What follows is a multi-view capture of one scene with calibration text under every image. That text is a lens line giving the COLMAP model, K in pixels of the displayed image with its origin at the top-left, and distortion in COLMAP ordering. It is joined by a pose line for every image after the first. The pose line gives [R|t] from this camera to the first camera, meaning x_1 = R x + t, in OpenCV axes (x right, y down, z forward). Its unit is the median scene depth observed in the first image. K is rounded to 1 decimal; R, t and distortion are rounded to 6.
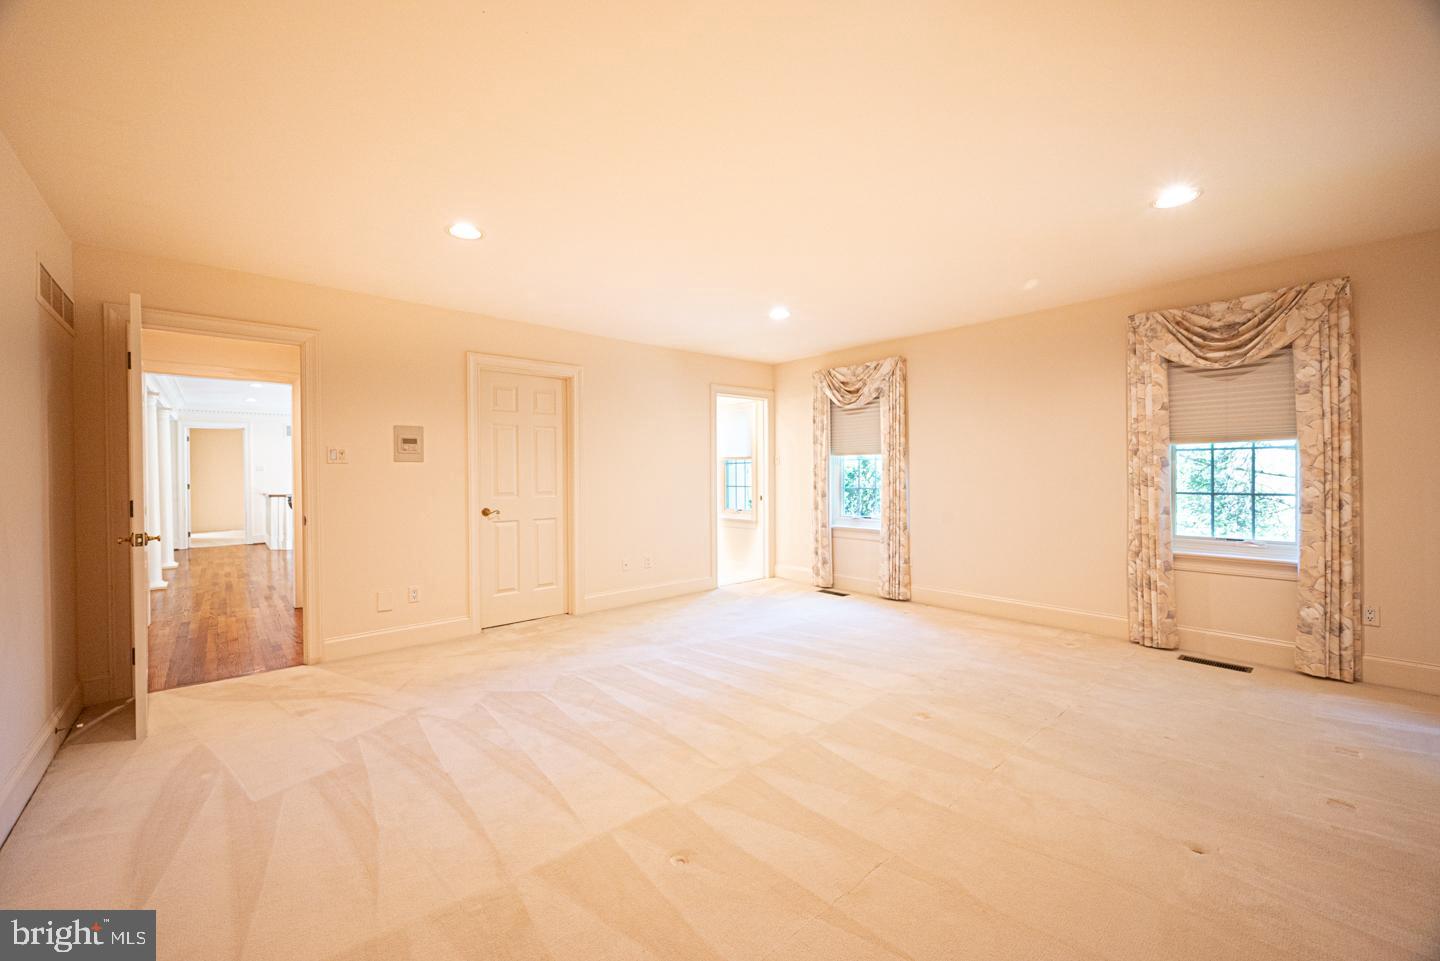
lens RADIAL K [[559.0, 0, 750.5], [0, 559.0, 476.2], [0, 0, 1]] dist [0.000616, 0.000112]
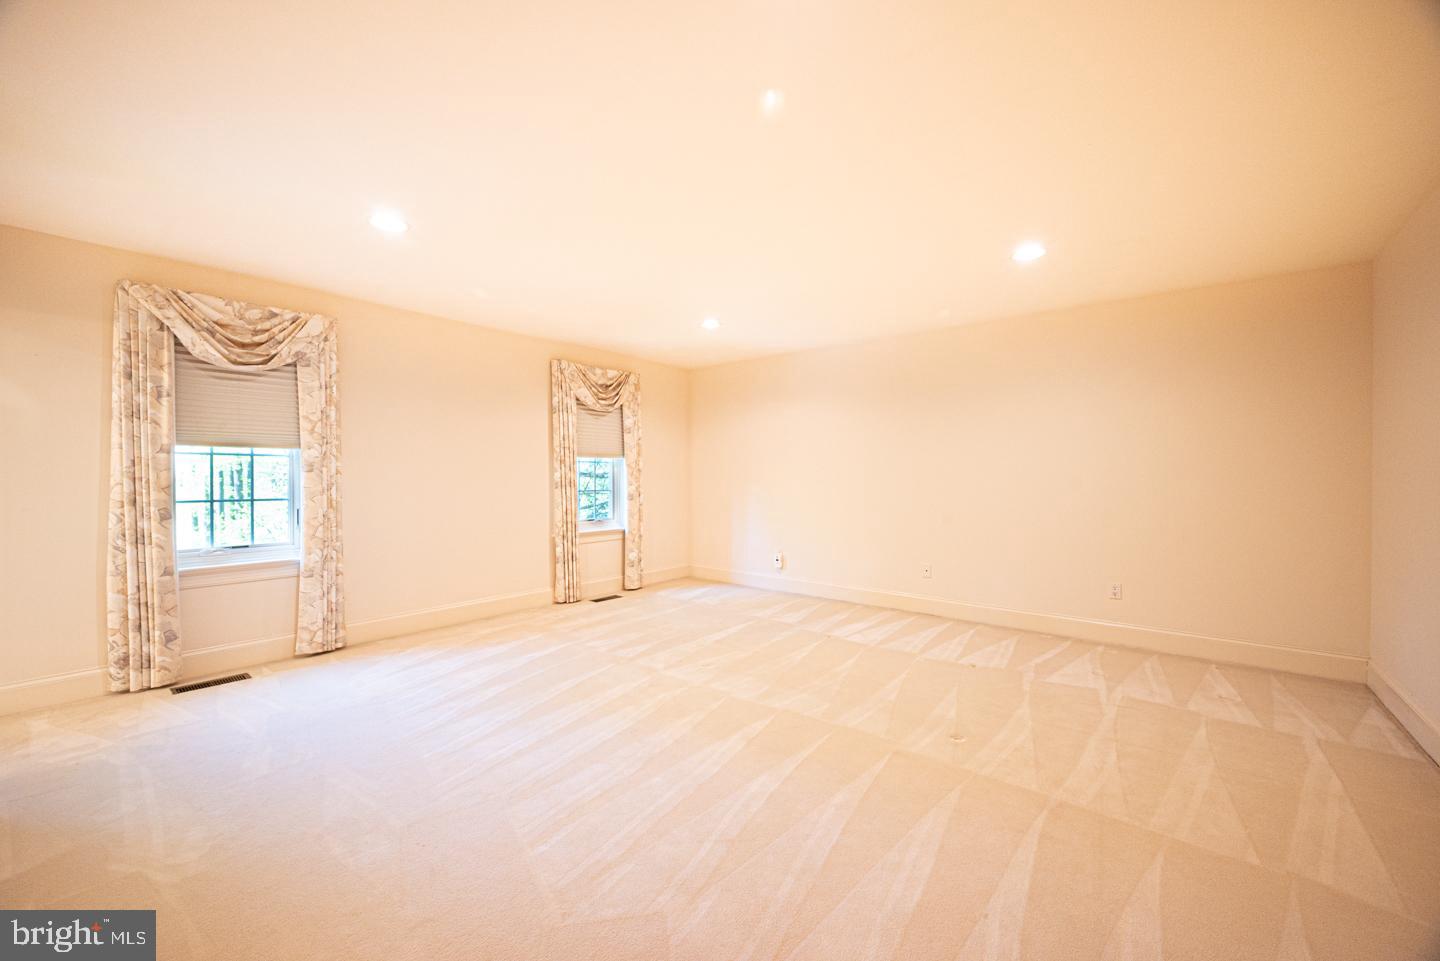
lens RADIAL K [[559.0, 0, 750.5], [0, 559.0, 476.2], [0, 0, 1]] dist [0.000616, 0.000112]
pose [[-0.138781, 0.006955, 0.990299, -0.524608], [0.006240, 0.999962, -0.006148, 0.002139], [-0.990303, 0.005326, -0.138819, 0.545602]]
